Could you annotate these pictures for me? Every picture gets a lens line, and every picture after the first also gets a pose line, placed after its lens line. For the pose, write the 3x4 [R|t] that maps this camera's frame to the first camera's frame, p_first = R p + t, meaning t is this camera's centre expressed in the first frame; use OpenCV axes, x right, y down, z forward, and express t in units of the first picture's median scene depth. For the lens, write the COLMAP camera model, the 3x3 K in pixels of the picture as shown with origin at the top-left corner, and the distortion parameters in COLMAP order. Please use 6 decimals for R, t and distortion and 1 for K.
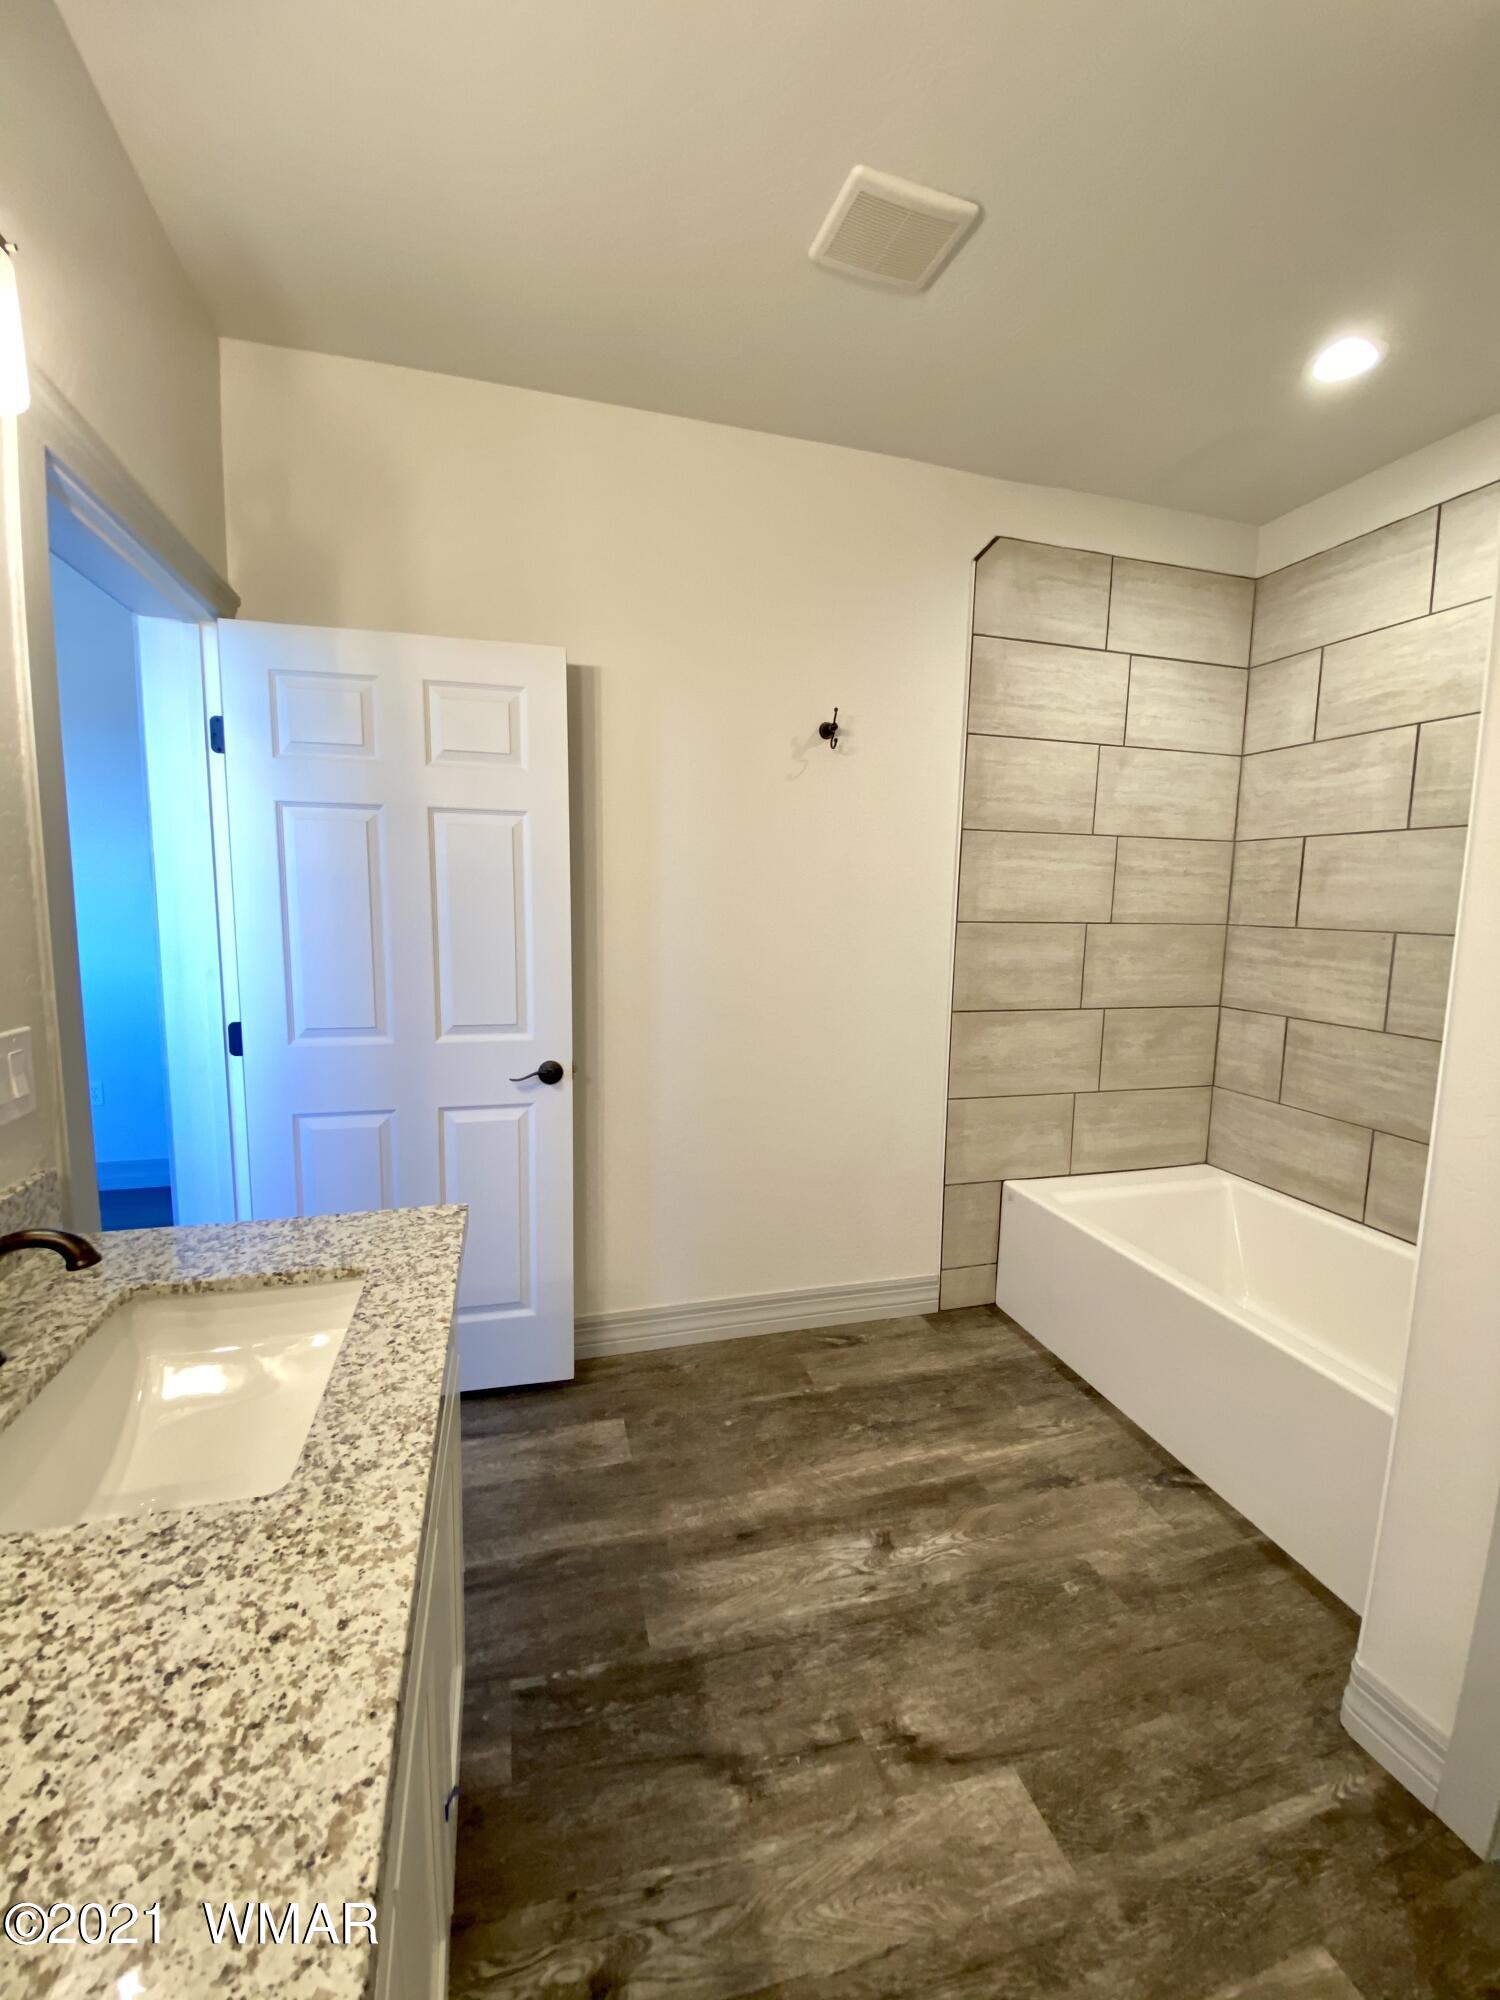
lens RADIAL K [[814.4, 0, 736.3], [0, 814.4, 986.9], [0, 0, 1]] dist [0.006881, -0.013365]
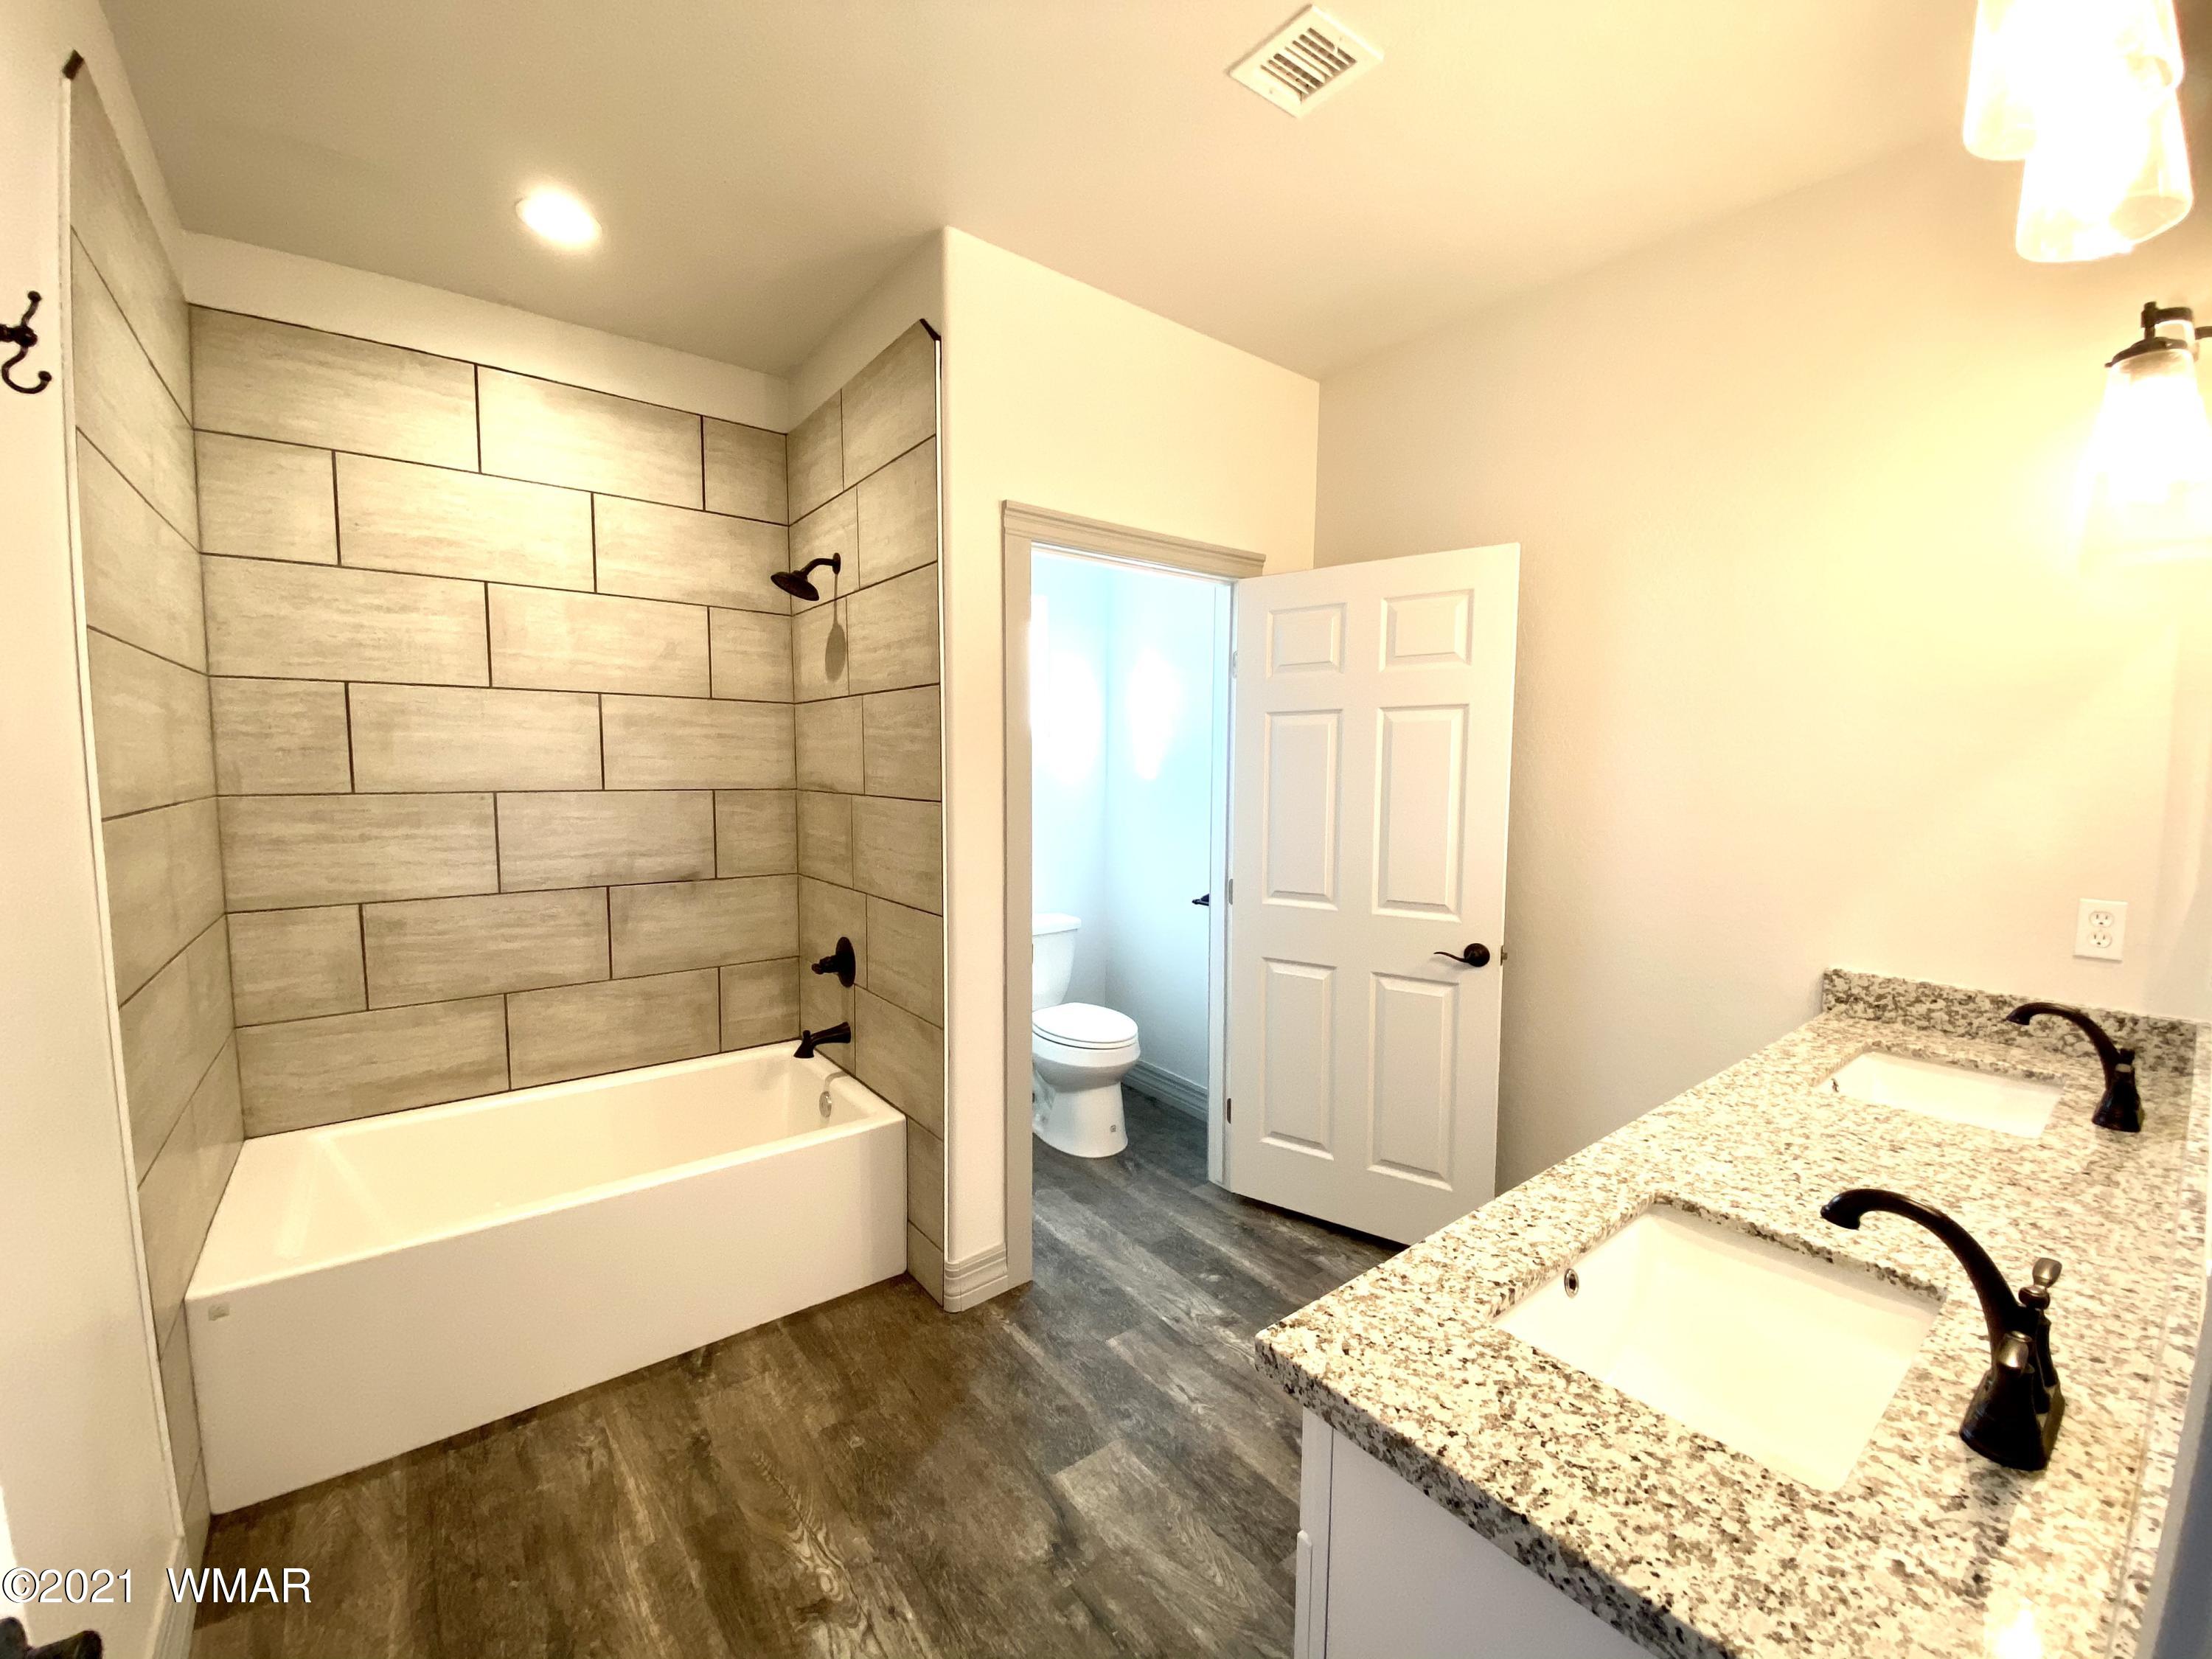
lens RADIAL K [[900.7, 0, 1106.0], [0, 900.7, 829.5], [0, 0, 1]] dist [0.006881, -0.013365]
pose [[-0.389500, -0.094653, 0.916150, -0.471889], [0.084786, 0.986797, 0.137998, -0.107101], [-0.917116, 0.131427, -0.376332, 0.719994]]
